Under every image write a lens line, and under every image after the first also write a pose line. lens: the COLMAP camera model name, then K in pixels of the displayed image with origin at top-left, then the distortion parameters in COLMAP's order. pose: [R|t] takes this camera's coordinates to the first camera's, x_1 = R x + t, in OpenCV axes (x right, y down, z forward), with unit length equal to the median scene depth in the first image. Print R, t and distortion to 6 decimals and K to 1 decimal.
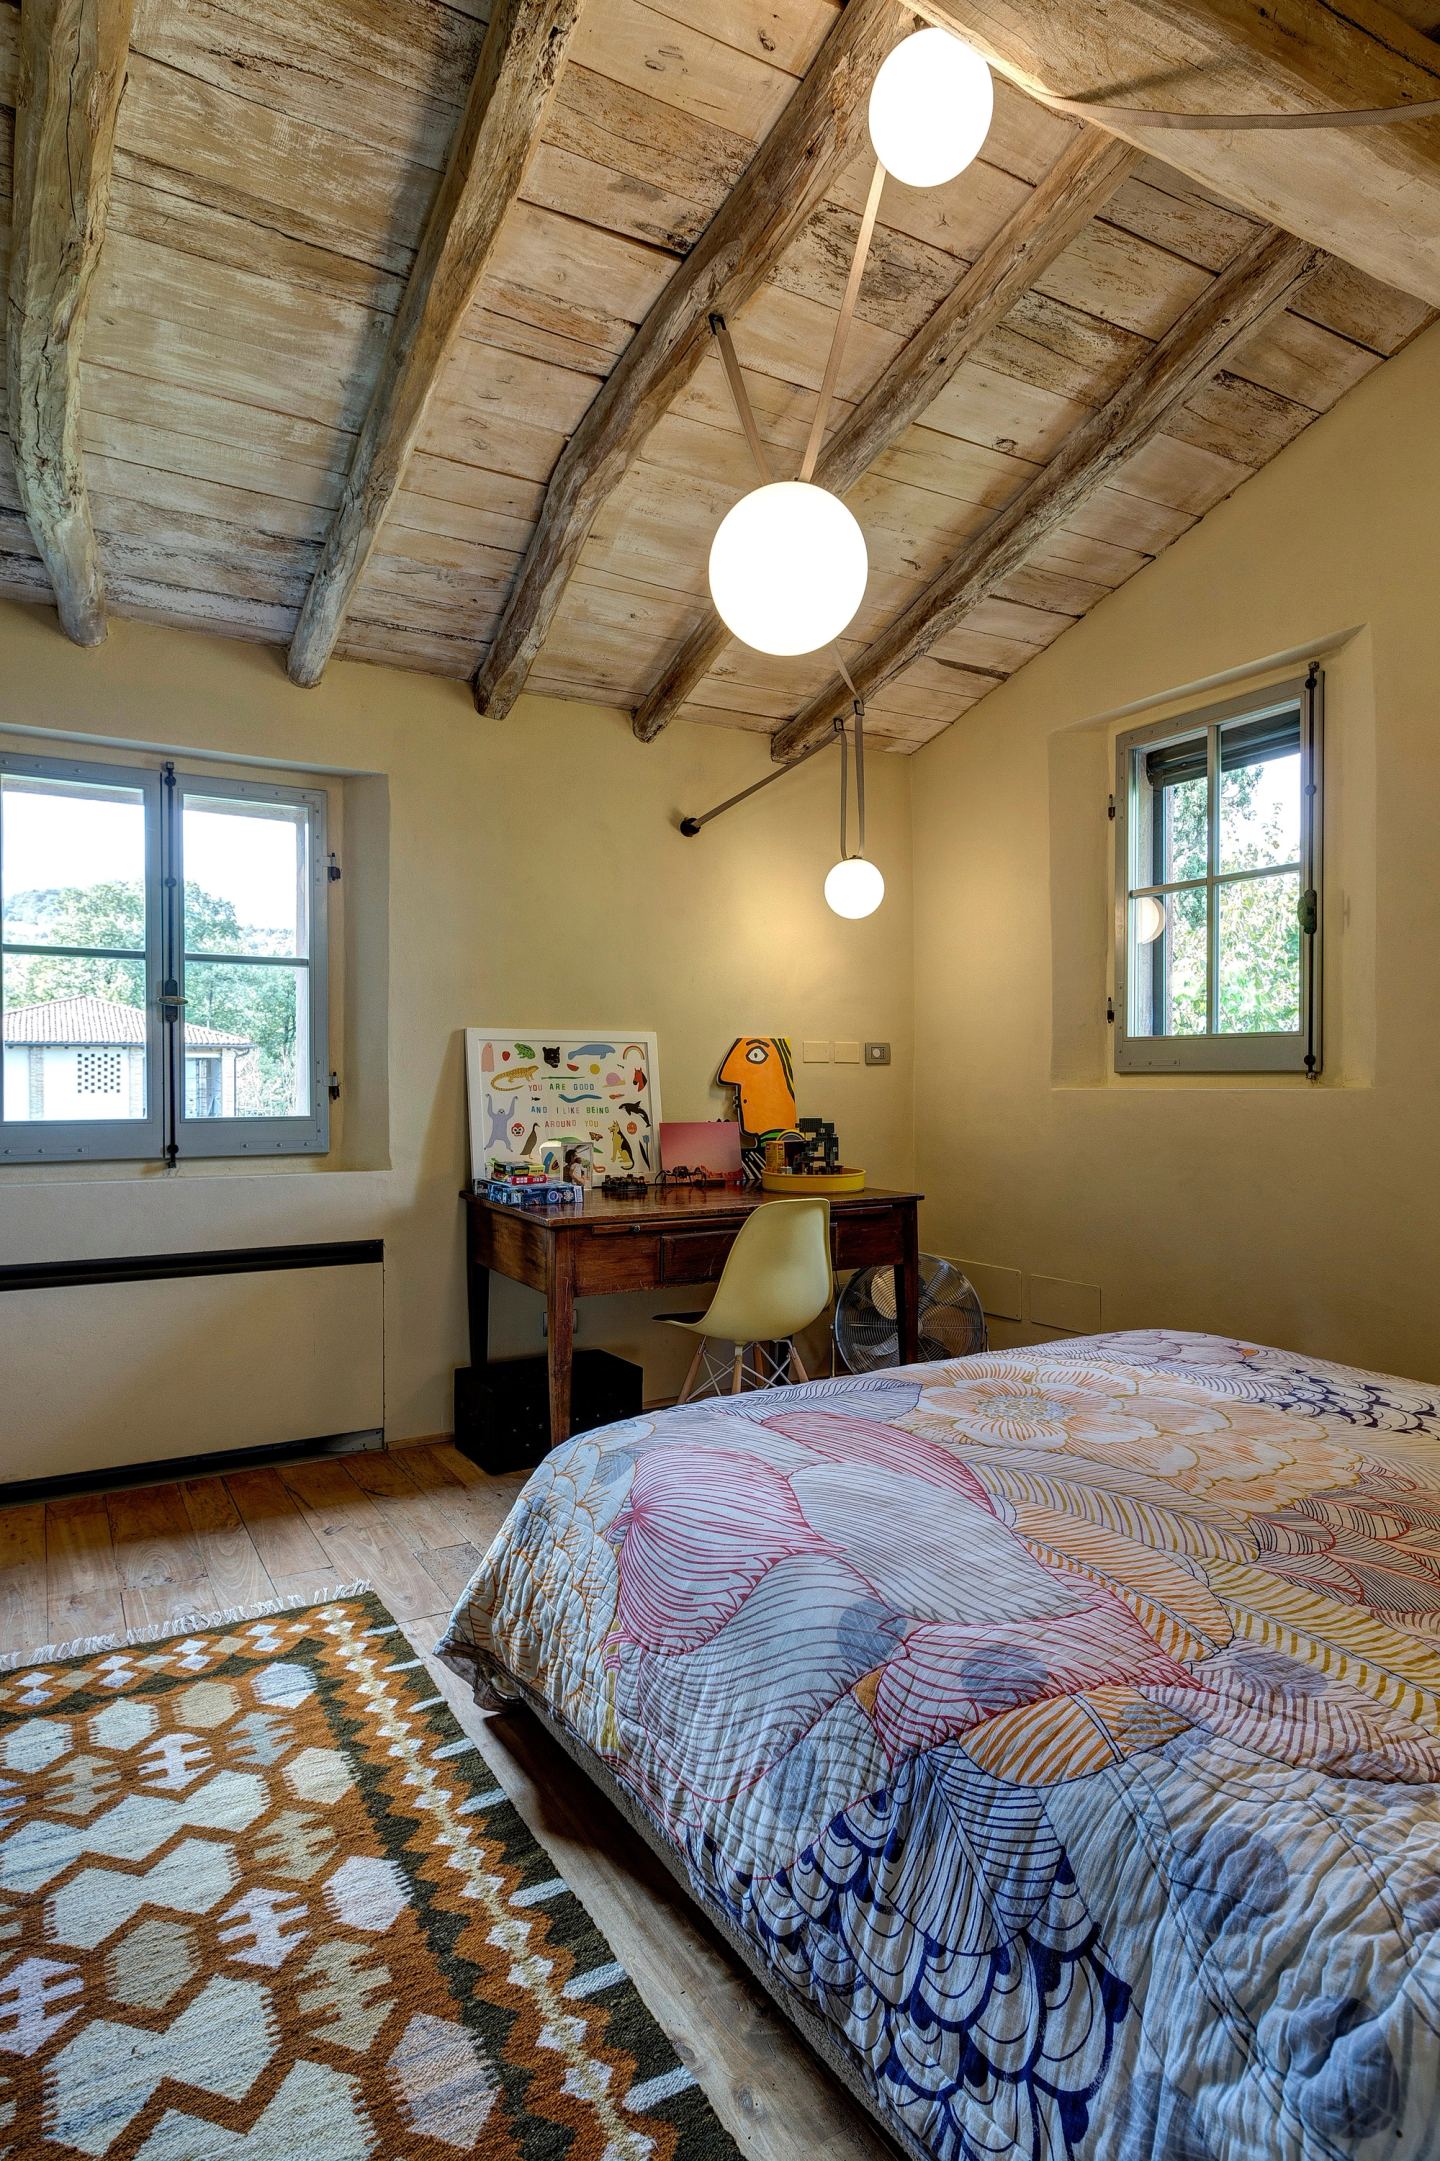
lens RADIAL K [[1200.1, 0, 707.1], [0, 1200.1, 1093.2], [0, 0, 1]] dist [0.004320, -0.000673]
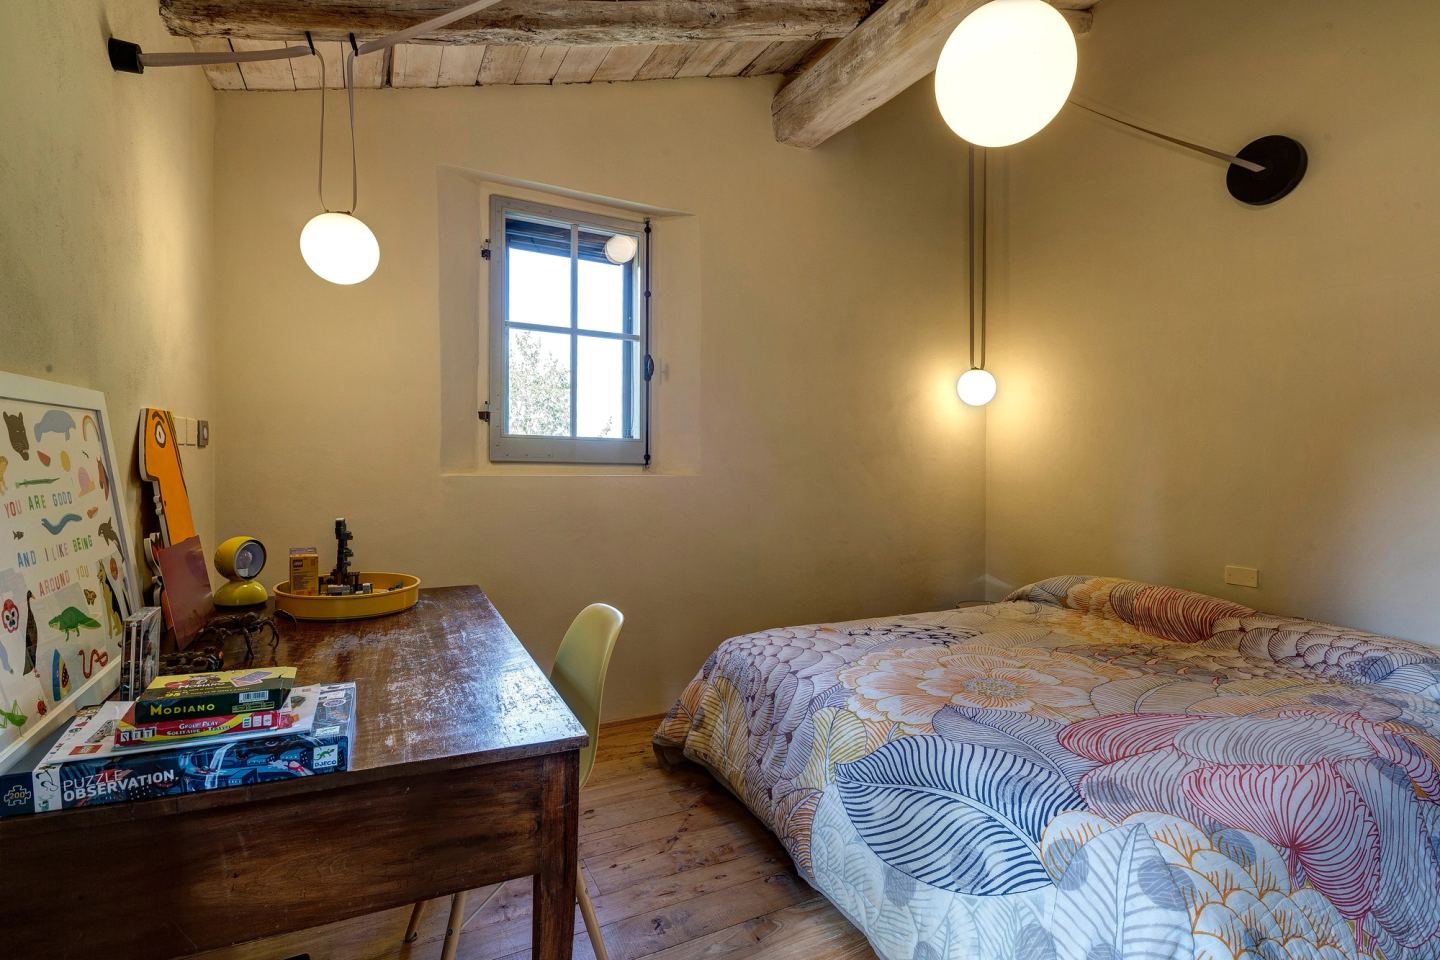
lens RADIAL K [[671.5, 0, 749.5], [0, 671.5, 455.9], [0, 0, 1]] dist [-0.005190, -0.000747]
pose [[0.039266, 0.001748, 0.999227, -0.540463], [-0.011302, 0.999935, -0.001305, -0.038071], [-0.999165, -0.011242, 0.039283, 1.067003]]
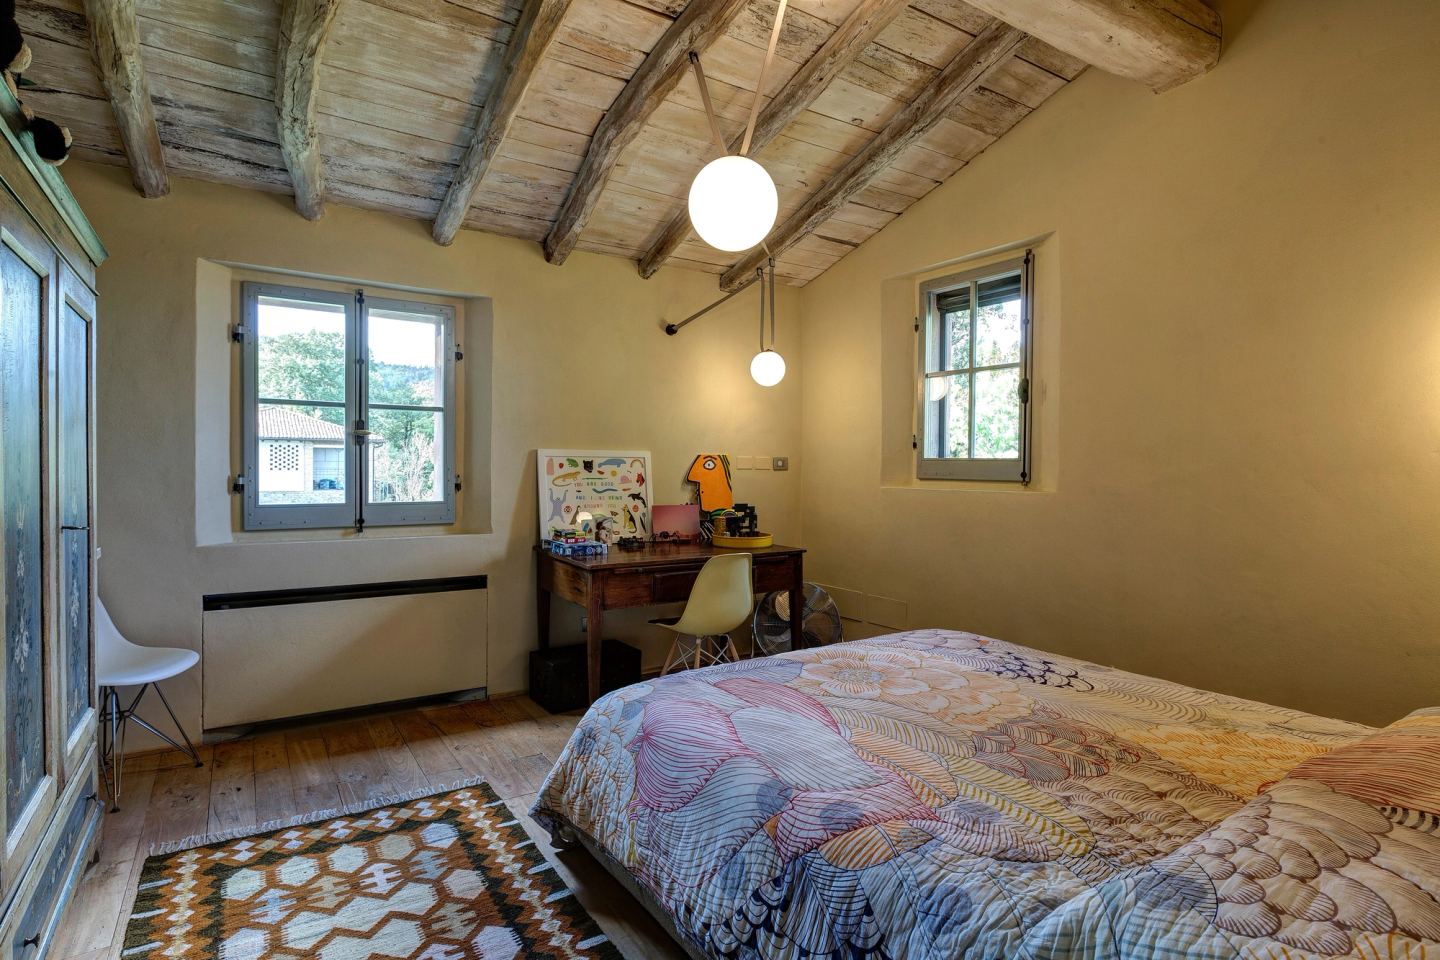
lens RADIAL K [[749.1, 0, 720.0], [0, 749.1, 480.0], [0, 0, 1]] dist [-0.004663, 0.000886]
pose [[0.998096, 0.009396, 0.060959, -0.013555], [-0.009942, 0.999913, 0.008656, -0.032722], [-0.060872, -0.009246, 0.998103, -0.091108]]
